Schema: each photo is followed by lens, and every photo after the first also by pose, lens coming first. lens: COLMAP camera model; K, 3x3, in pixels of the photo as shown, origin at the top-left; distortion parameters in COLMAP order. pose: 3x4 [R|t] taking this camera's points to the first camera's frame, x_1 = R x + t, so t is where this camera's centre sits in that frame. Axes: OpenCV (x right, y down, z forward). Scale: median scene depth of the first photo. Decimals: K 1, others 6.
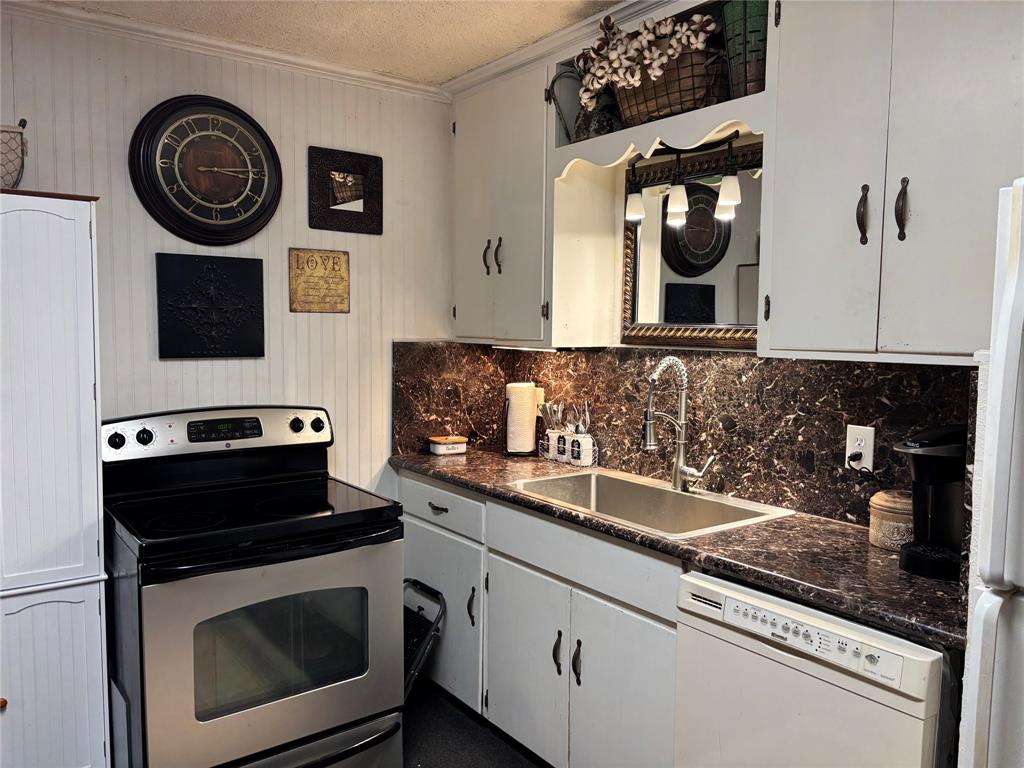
lens RADIAL K [[768.6, 0, 515.4], [0, 768.6, 387.3], [0, 0, 1]] dist [0.047843, -0.038642]
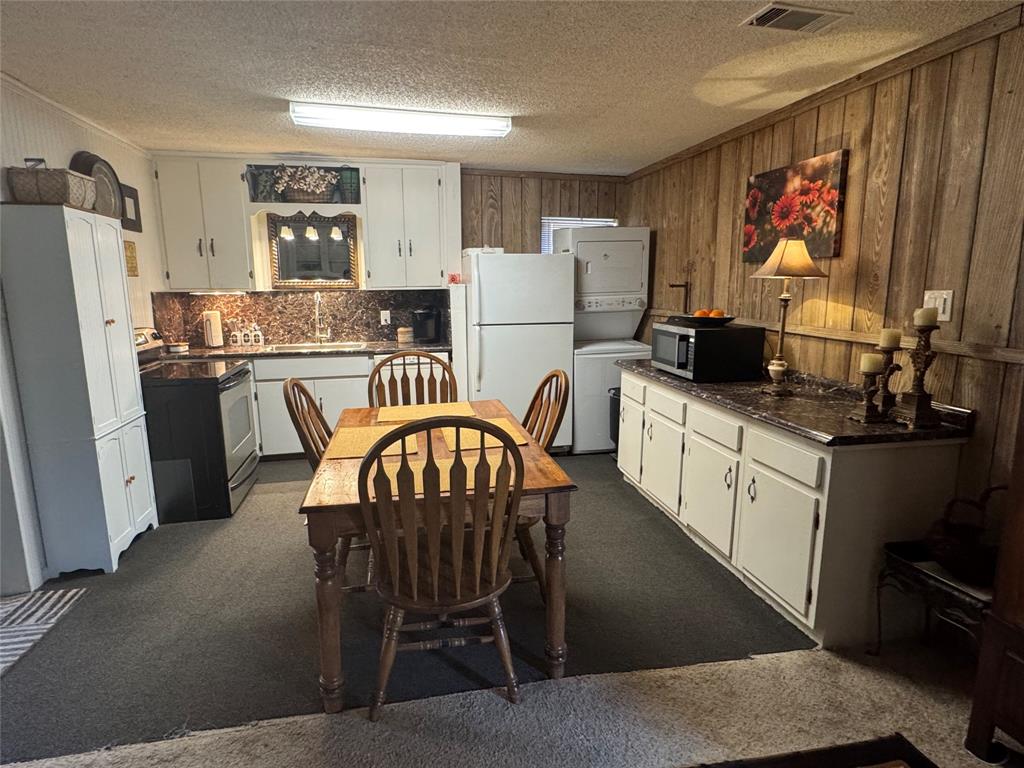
lens RADIAL K [[562.9, 0, 505.4], [0, 562.9, 381.1], [0, 0, 1]] dist [-0.000957, 0.003985]
pose [[0.426776, -0.173916, 0.887477, -1.295905], [0.087625, 0.984669, 0.150825, 0.024739], [-0.900102, 0.013397, 0.435473, -0.417207]]
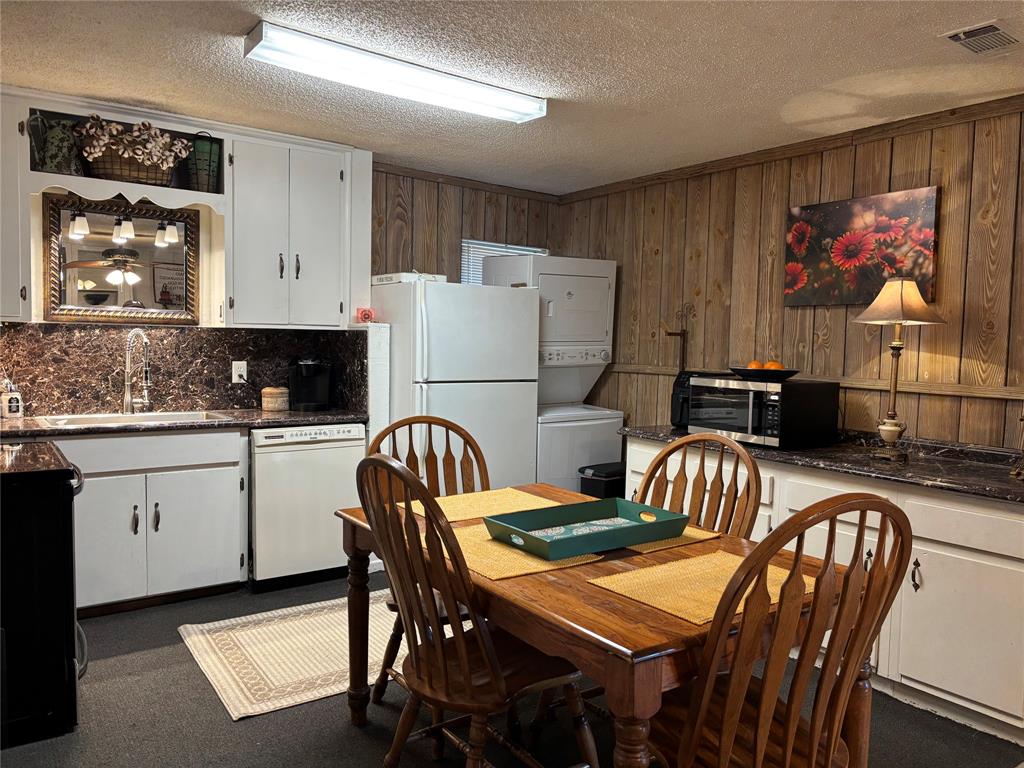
lens RADIAL K [[768.6, 0, 513.7], [0, 768.6, 384.6], [0, 0, 1]] dist [0.047843, -0.038642]
pose [[0.036781, -0.070145, 0.996858, -1.387707], [0.061403, 0.995807, 0.067806, 0.014696], [-0.997435, 0.058717, 0.040934, 0.164396]]
